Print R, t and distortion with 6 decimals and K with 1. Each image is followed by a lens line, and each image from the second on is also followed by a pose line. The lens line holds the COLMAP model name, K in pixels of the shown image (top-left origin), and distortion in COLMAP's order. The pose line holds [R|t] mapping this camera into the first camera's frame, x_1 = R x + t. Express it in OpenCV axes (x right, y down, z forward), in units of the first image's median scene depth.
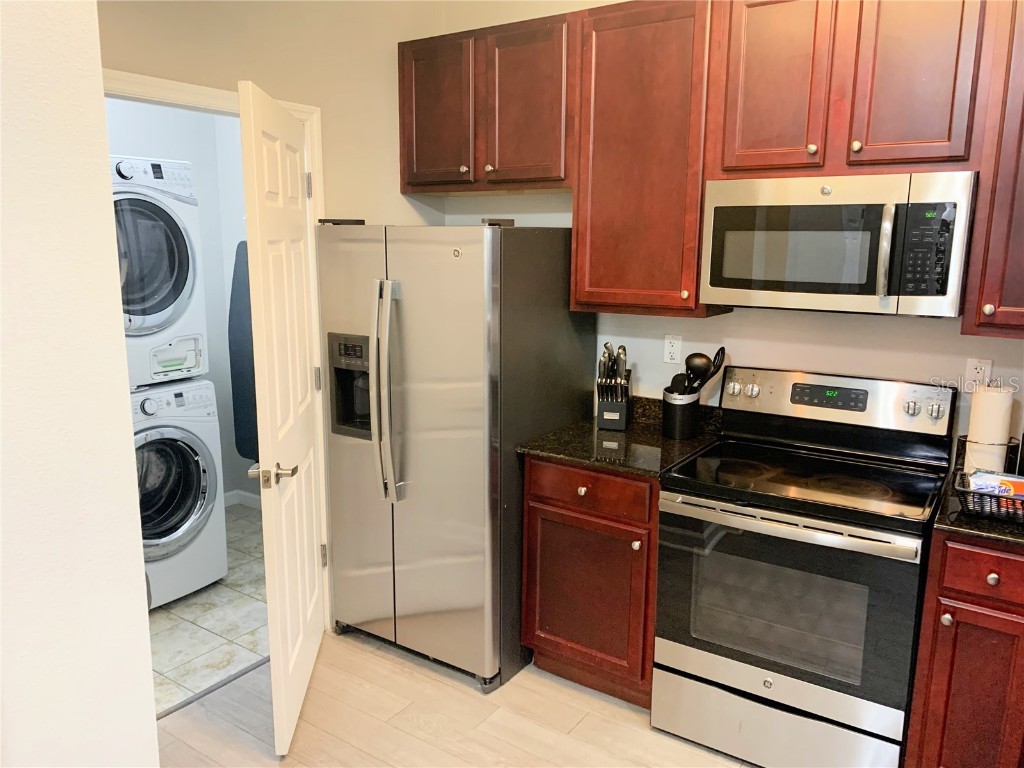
lens RADIAL K [[782.3, 0, 512.0], [0, 782.3, 384.0], [0, 0, 1]] dist [0.040534, -0.101785]
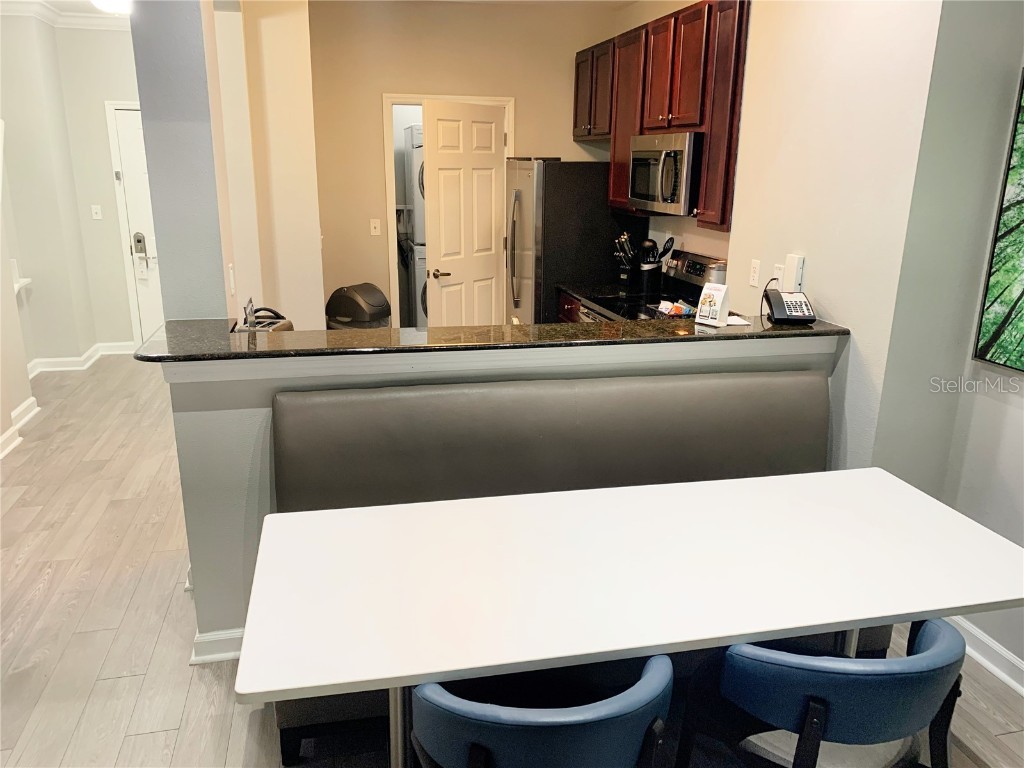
lens RADIAL K [[782.3, 0, 512.0], [0, 782.3, 384.0], [0, 0, 1]] dist [0.040534, -0.101785]
pose [[0.737738, 0.188260, -0.648306, 1.128022], [-0.135001, 0.982073, 0.131558, 0.081377], [0.661451, -0.009534, 0.749928, -0.443064]]
